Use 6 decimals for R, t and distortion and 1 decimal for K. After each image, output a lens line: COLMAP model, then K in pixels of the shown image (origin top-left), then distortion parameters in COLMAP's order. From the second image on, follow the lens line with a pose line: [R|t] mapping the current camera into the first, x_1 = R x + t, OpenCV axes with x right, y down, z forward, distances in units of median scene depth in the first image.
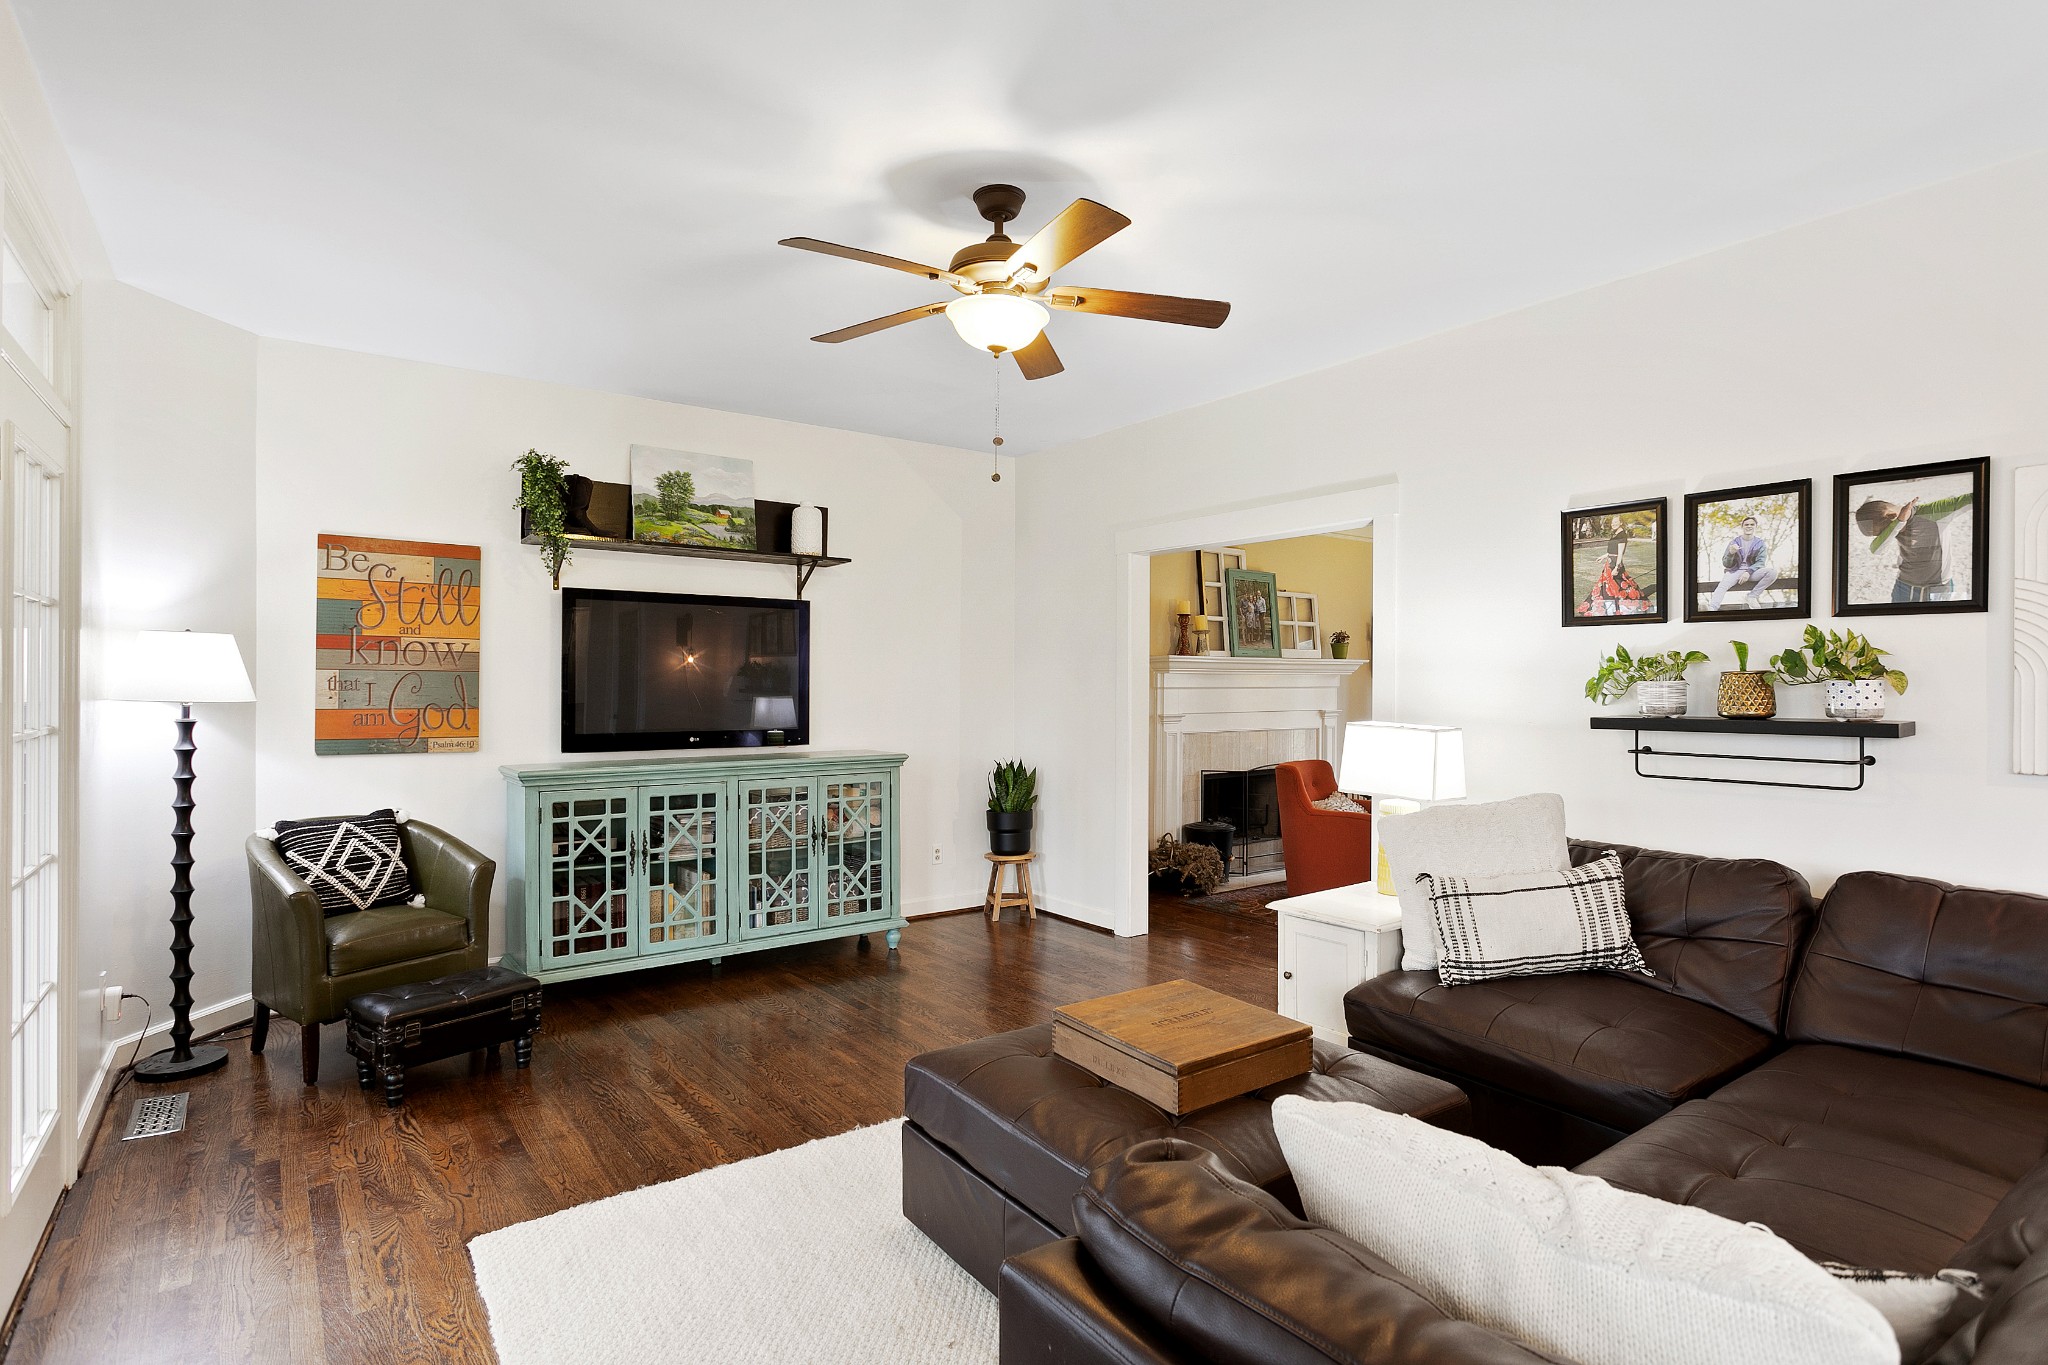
lens RADIAL K [[1033.8, 0, 1029.5], [0, 1033.8, 681.3], [0, 0, 1]] dist [-0.002957, 0.001056]
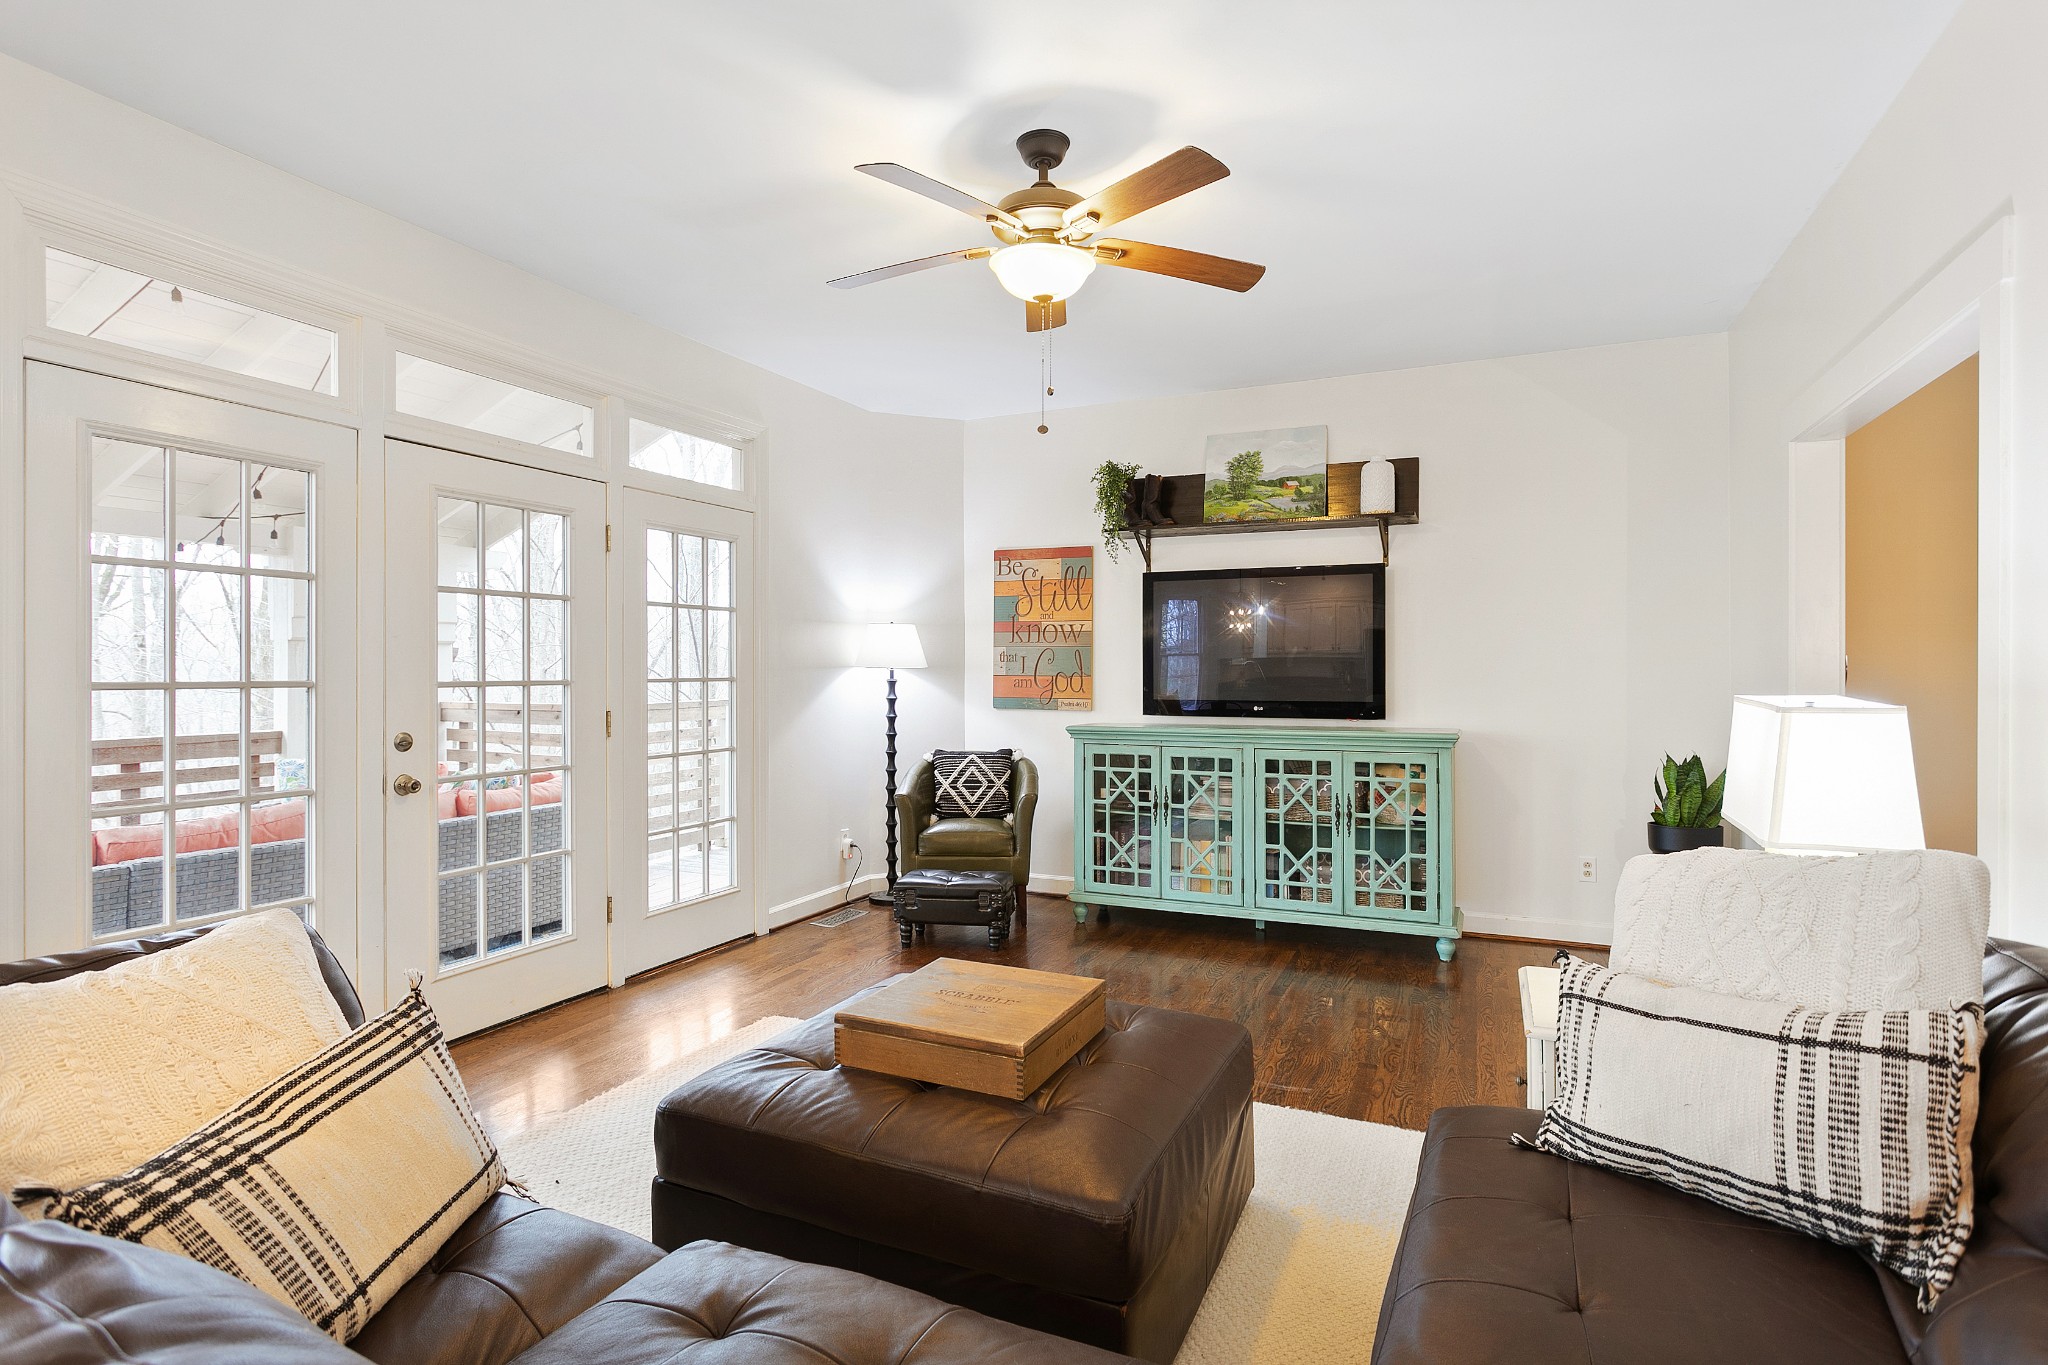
lens RADIAL K [[1033.8, 0, 1029.5], [0, 1033.8, 681.3], [0, 0, 1]] dist [-0.002957, 0.001056]
pose [[0.488104, 0.003374, -0.872779, 0.527820], [0.001794, 0.999987, 0.004870, 0.026579], [0.872784, -0.003943, 0.488092, 0.335664]]
